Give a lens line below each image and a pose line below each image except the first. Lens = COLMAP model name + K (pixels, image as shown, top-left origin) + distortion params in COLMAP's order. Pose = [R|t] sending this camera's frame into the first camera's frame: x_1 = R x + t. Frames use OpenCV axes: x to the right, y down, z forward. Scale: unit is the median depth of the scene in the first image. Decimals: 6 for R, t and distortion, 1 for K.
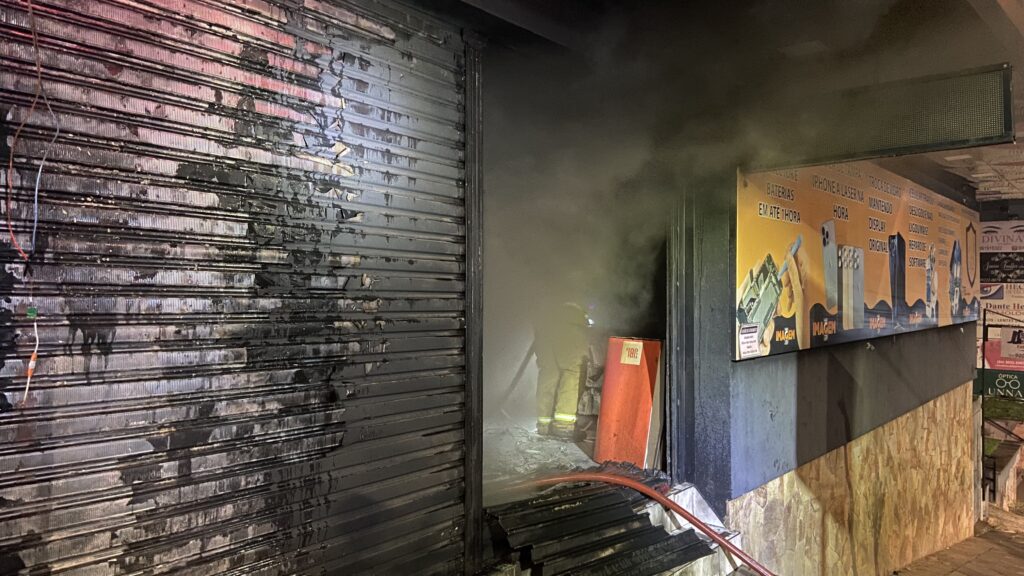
lens RADIAL K [[766.1, 0, 514.7], [0, 766.1, 284.6], [0, 0, 1]] dist [0.059555, -0.002961]
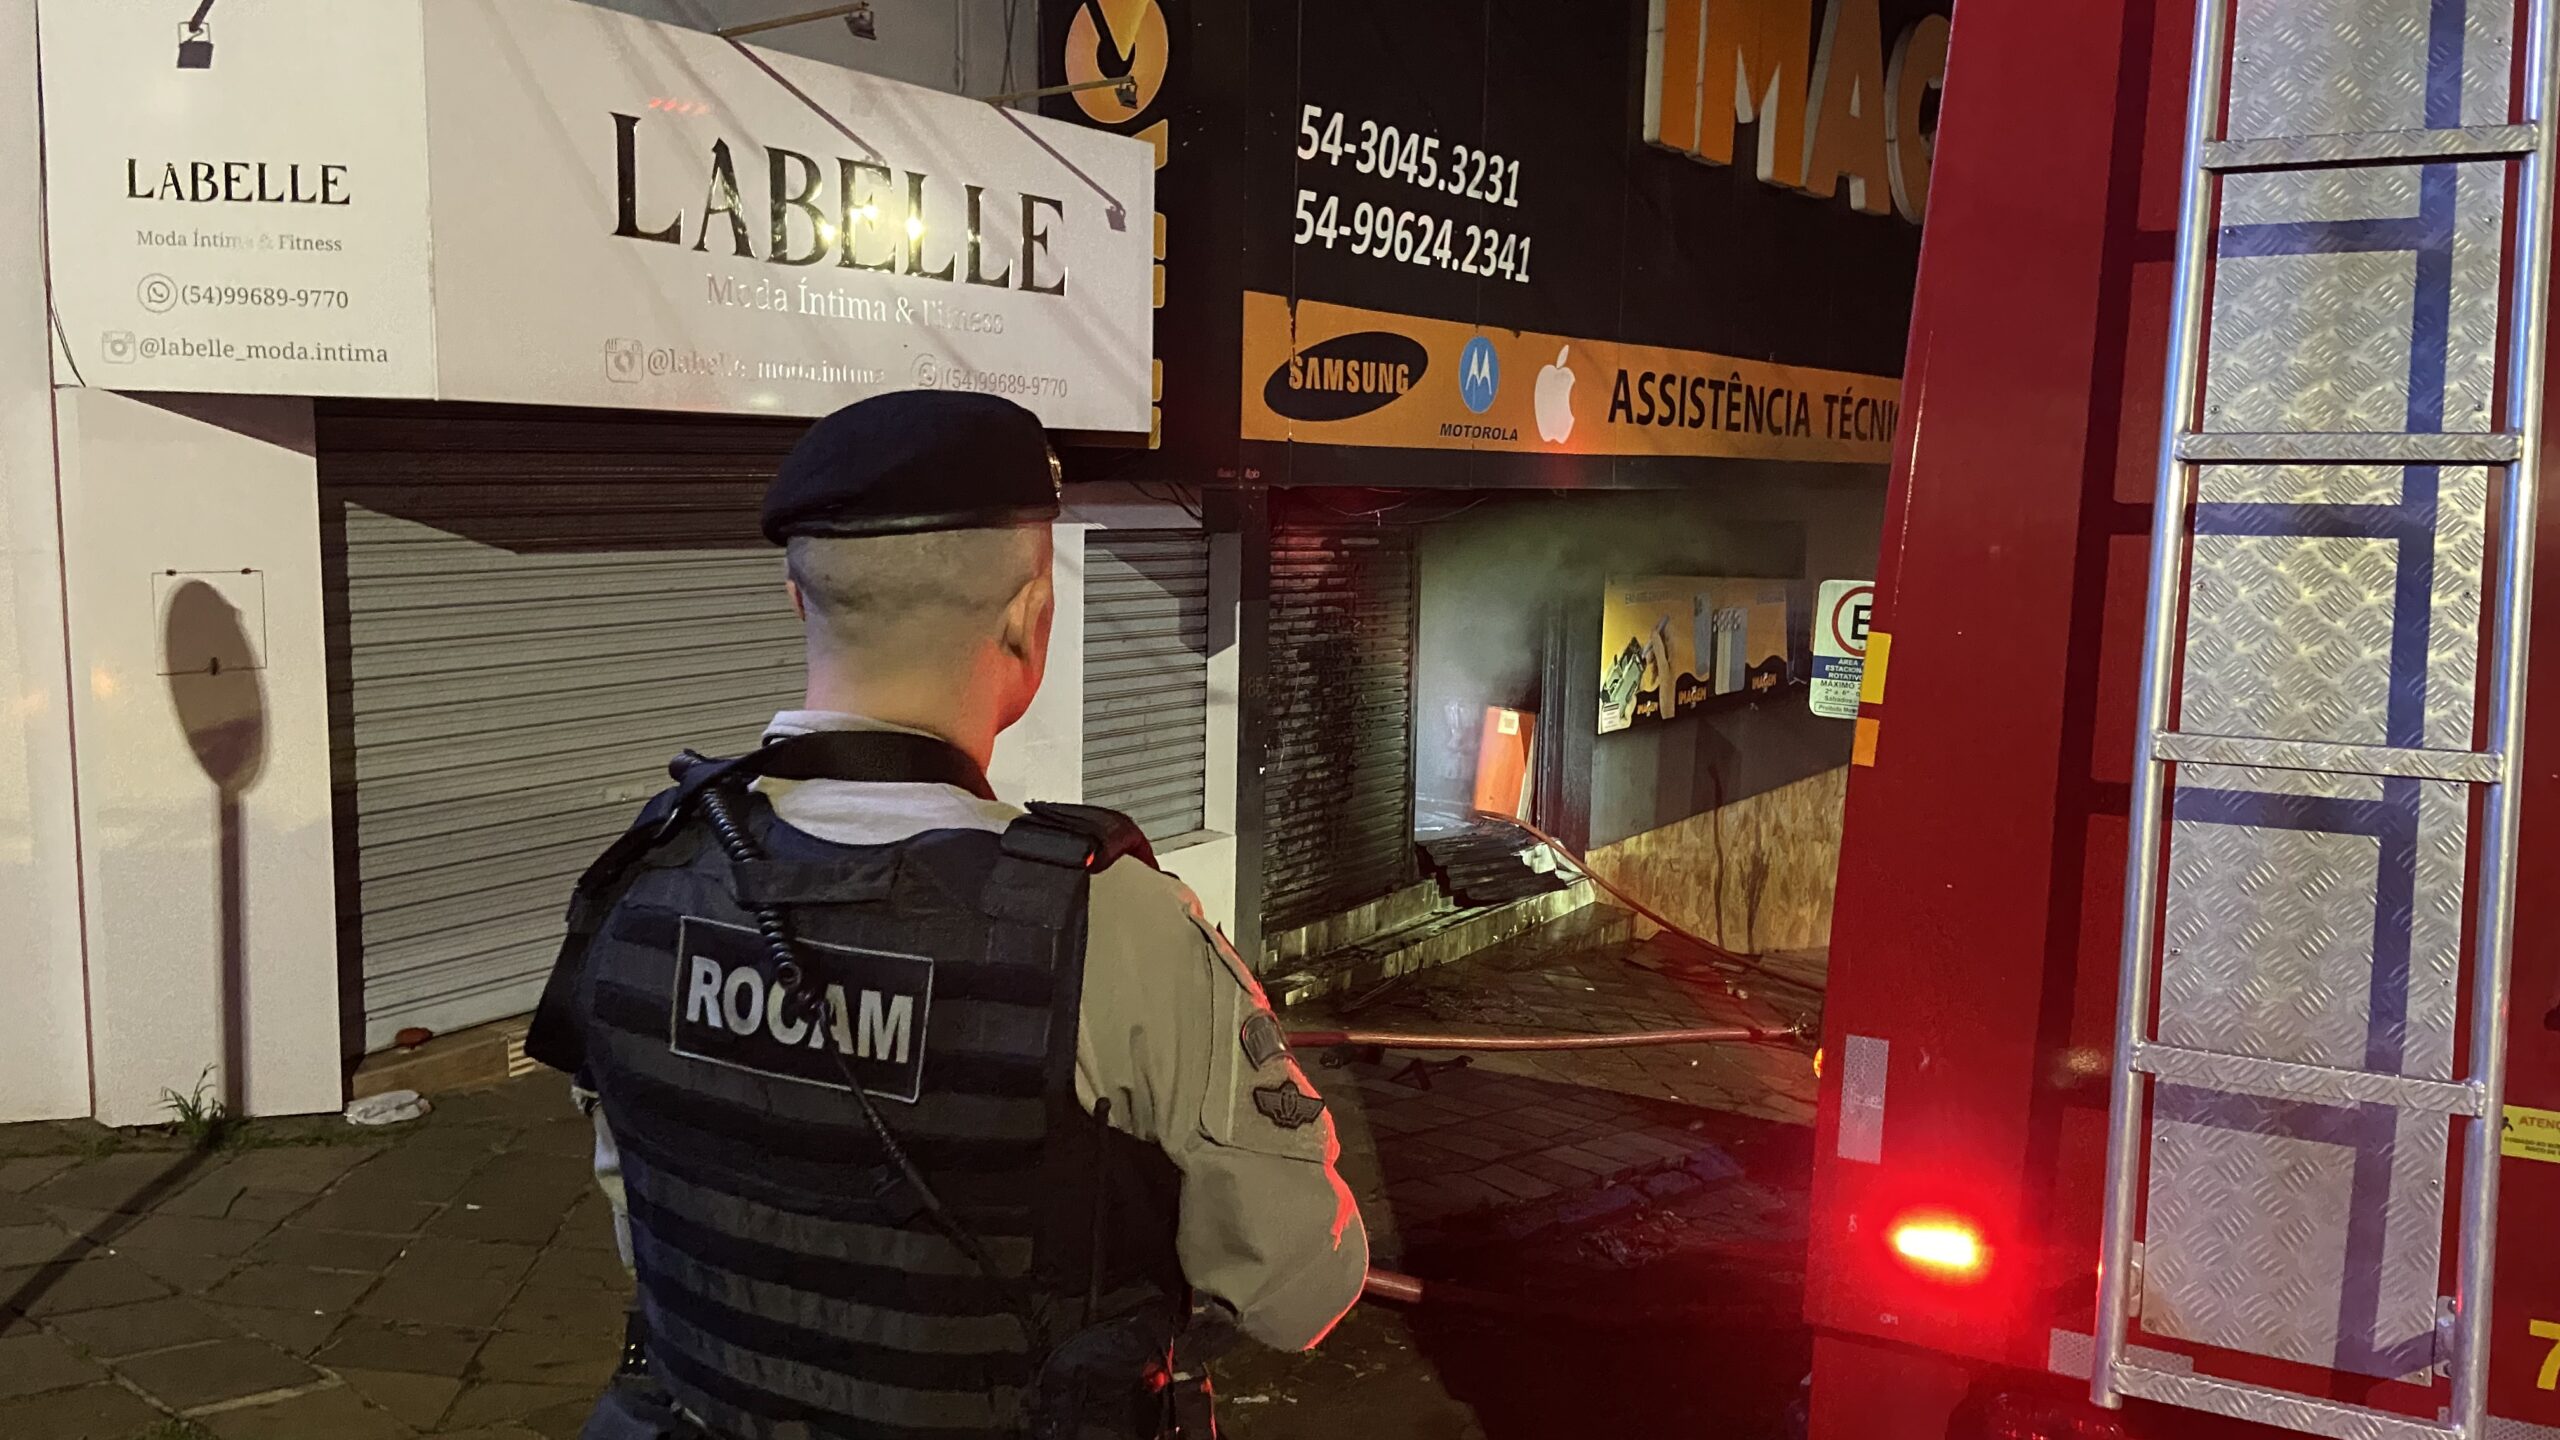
lens RADIAL K [[1915.3, 0, 1280.2], [0, 1915.3, 717.5], [0, 0, 1]] dist [0.059555, -0.002961]
pose [[0.997678, 0.007606, 0.067678, -0.733778], [-0.016739, 0.990646, 0.135426, -0.586007], [-0.066015, -0.136244, 0.988473, -3.451666]]
